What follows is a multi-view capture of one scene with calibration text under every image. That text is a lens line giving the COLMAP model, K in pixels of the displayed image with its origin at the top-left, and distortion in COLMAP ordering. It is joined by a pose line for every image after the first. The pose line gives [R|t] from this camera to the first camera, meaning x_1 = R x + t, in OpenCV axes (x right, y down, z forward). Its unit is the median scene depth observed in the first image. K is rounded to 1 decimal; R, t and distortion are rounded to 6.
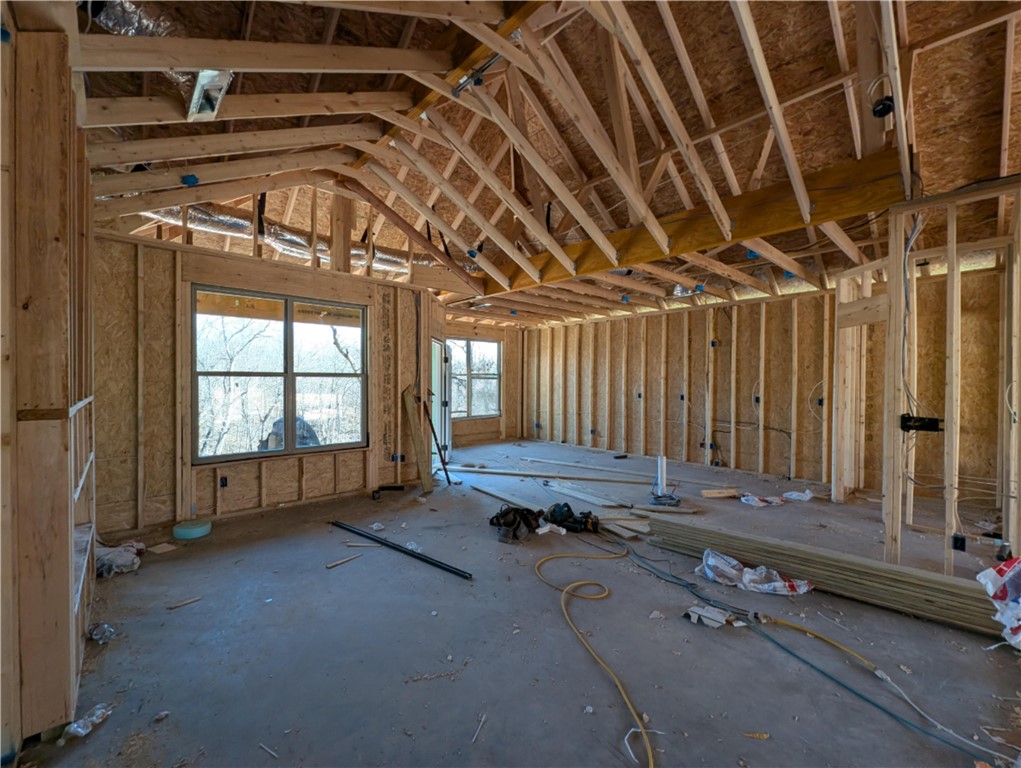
lens RADIAL K [[419.8, 0, 511.8], [0, 419.8, 382.7], [0, 0, 1]] dist [-0.001340, -0.000441]
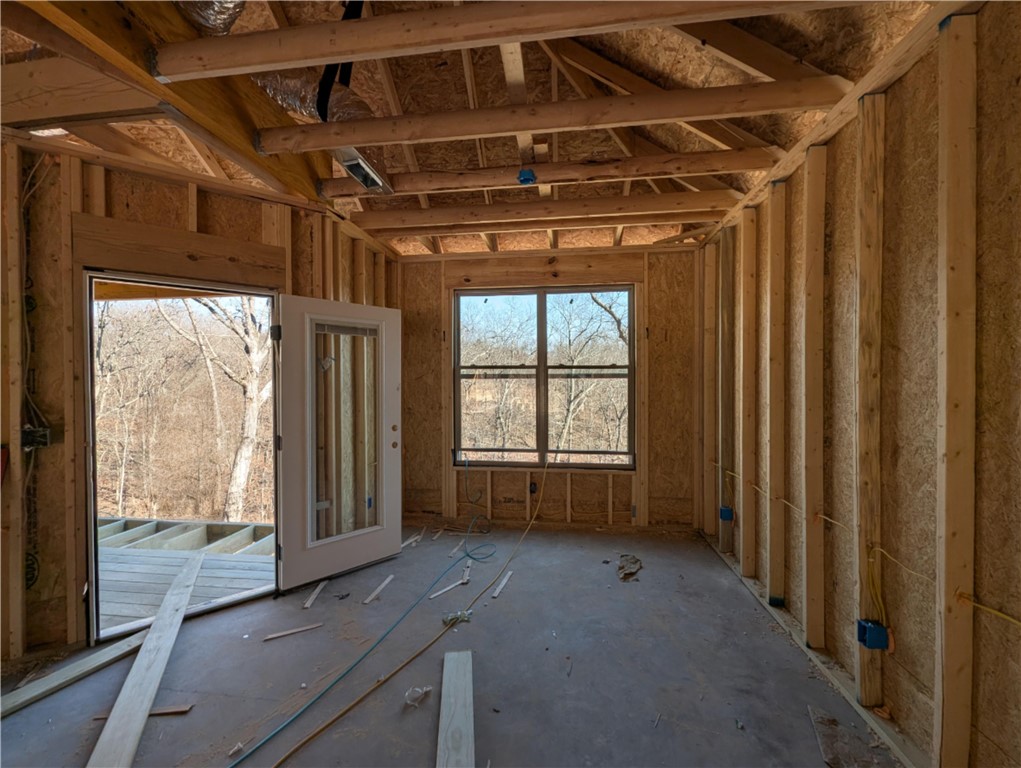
lens RADIAL K [[419.8, 0, 508.2], [0, 419.8, 382.7], [0, 0, 1]] dist [-0.001340, -0.000441]
pose [[0.632645, -0.002907, -0.774436, 0.372547], [0.004279, 0.999991, -0.000258, -0.008149], [0.774430, -0.003151, 0.632652, 1.153374]]
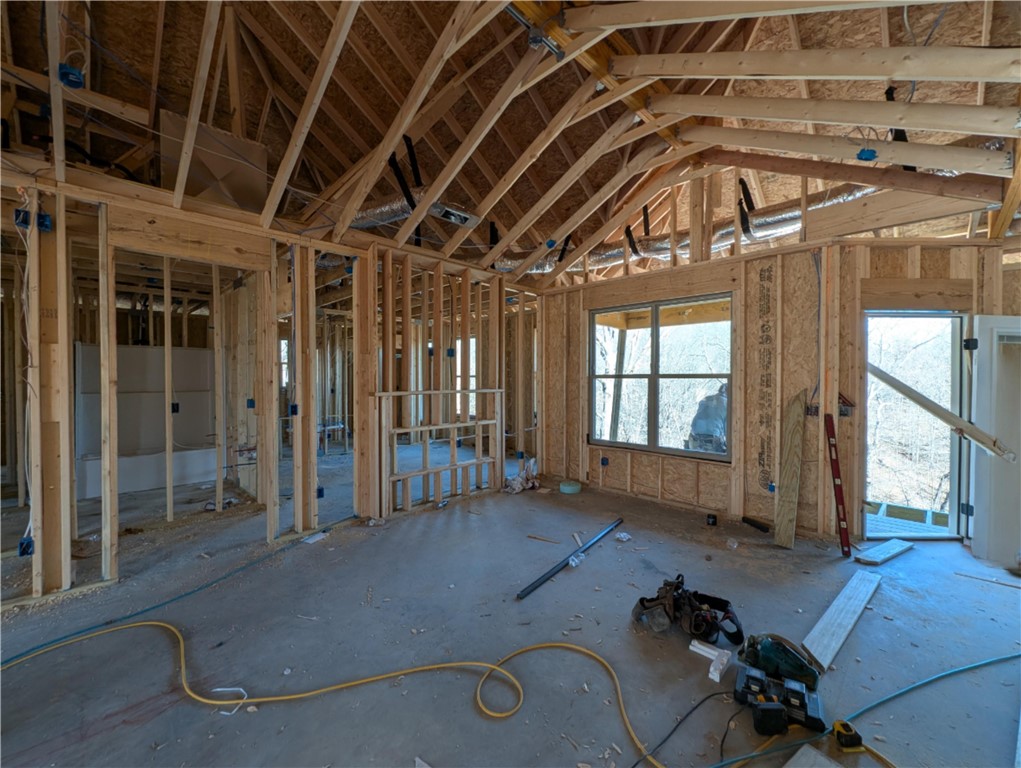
lens RADIAL K [[419.8, 0, 510.4], [0, 419.8, 384.7], [0, 0, 1]] dist [-0.001340, -0.000441]
pose [[0.051189, 0.008291, -0.998655, 0.436173], [-0.012247, 0.999896, 0.007674, -0.001367], [0.998614, 0.011837, 0.051285, 0.503585]]
